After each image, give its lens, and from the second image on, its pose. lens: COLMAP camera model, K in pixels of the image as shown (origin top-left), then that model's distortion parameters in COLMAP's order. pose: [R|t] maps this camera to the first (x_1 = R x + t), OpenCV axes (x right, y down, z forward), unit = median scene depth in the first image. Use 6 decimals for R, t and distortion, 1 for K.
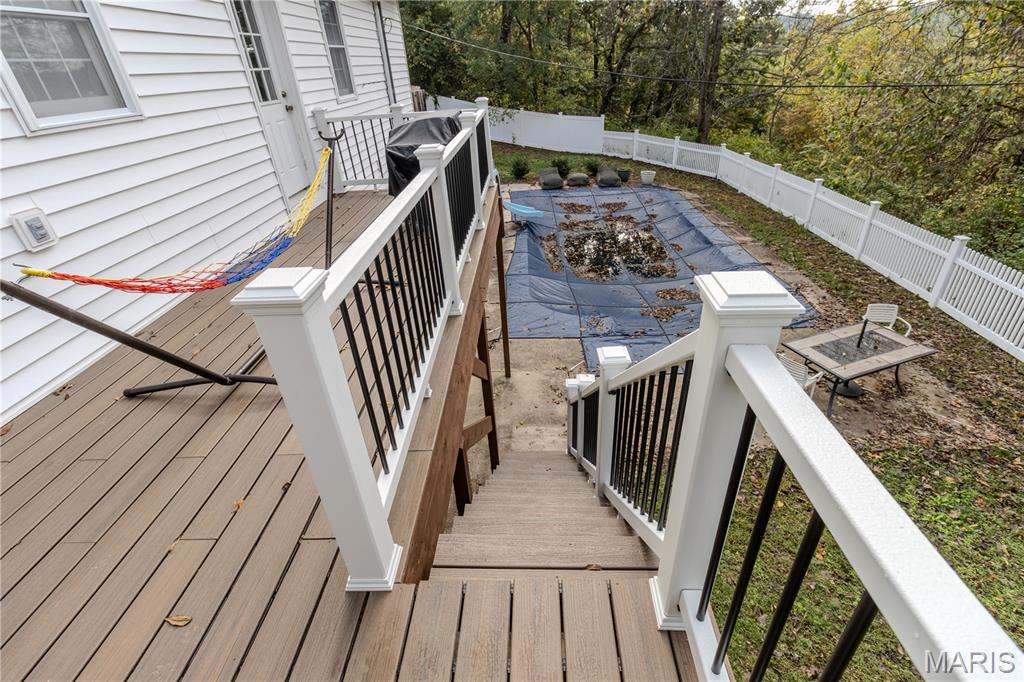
lens RADIAL K [[473.8, 0, 517.5], [0, 473.8, 332.2], [0, 0, 1]] dist [0.002831, -0.000241]
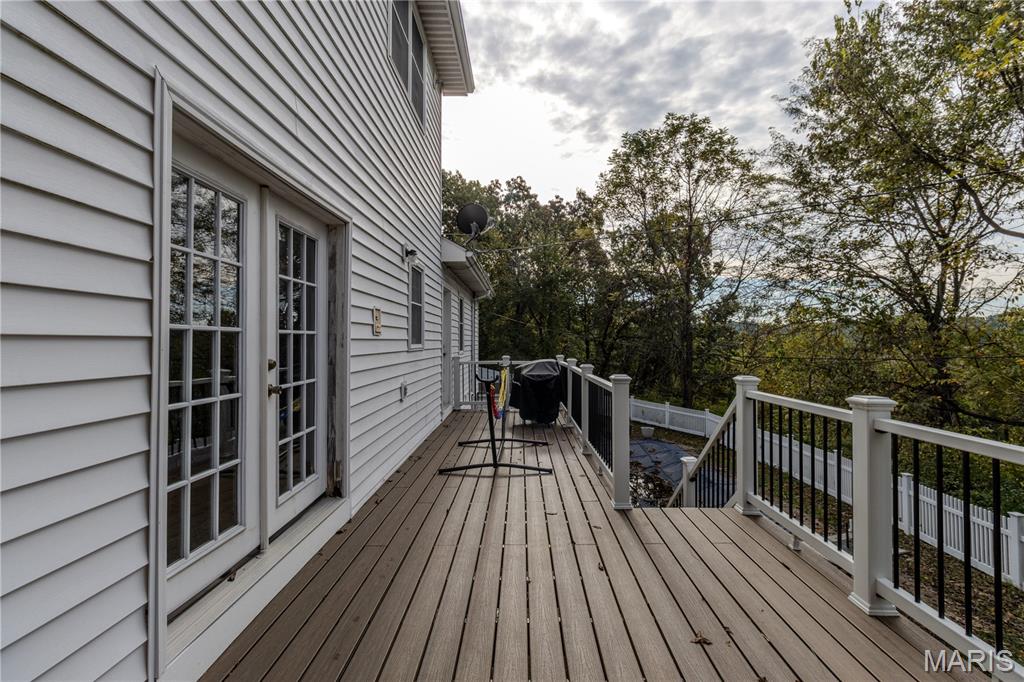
lens RADIAL K [[484.3, 0, 519.8], [0, 484.3, 330.9], [0, 0, 1]] dist [0.002703, -0.000734]
pose [[0.998349, 0.052818, 0.022587, -0.076639], [-0.033432, 0.853971, -0.519246, 0.086710], [-0.046715, 0.517633, 0.854326, -0.129273]]
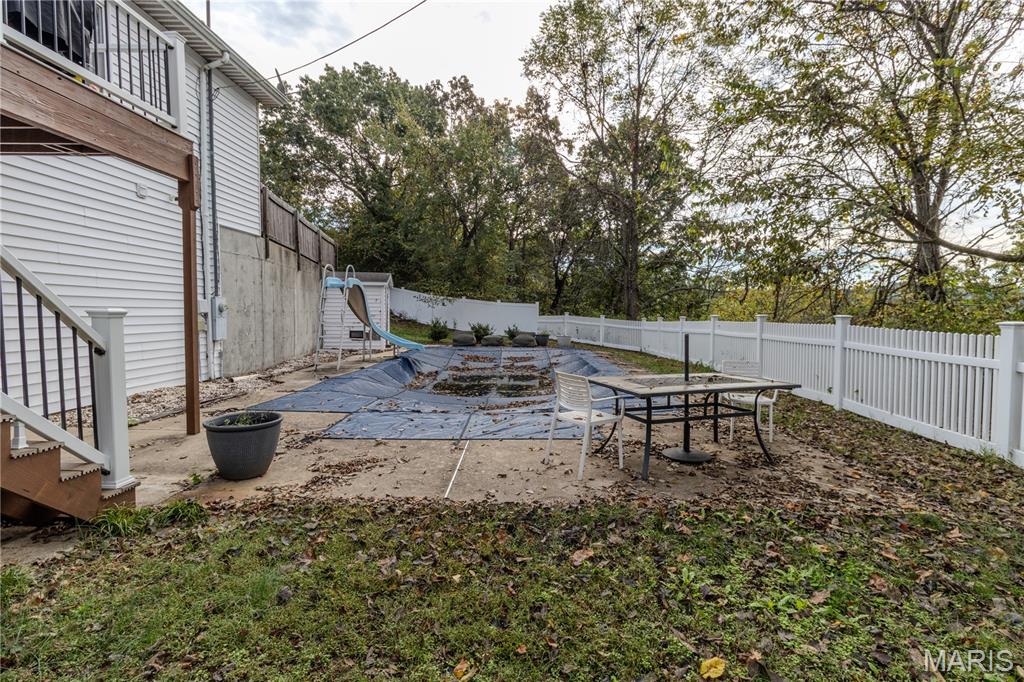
lens RADIAL K [[477.8, 0, 523.6], [0, 477.8, 339.7], [0, 0, 1]] dist [-0.000263, -0.000602]
pose [[0.998323, 0.056069, 0.014396, 0.173699], [-0.043483, 0.890506, -0.452888, 0.106674], [-0.038213, 0.451503, 0.891451, 0.140321]]
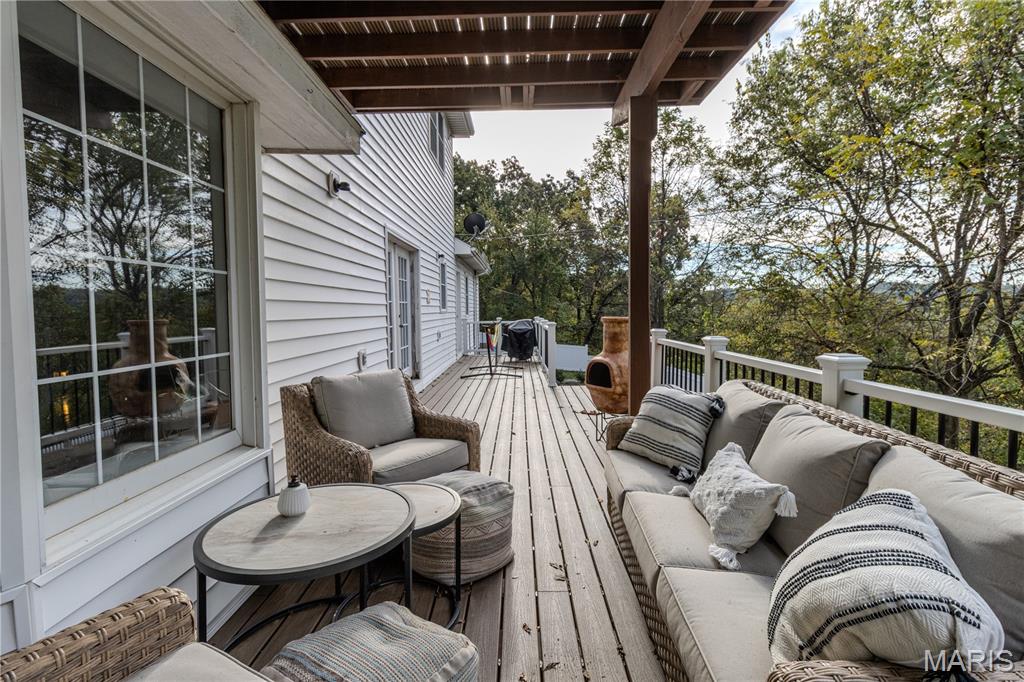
lens RADIAL K [[484.3, 0, 519.8], [0, 484.3, 330.9], [0, 0, 1]] dist [0.002703, -0.000734]
pose [[0.998672, 0.042893, 0.028525, -0.067652], [-0.024893, 0.886655, -0.461761, 0.193404], [-0.045098, 0.460438, 0.886546, -0.309351]]
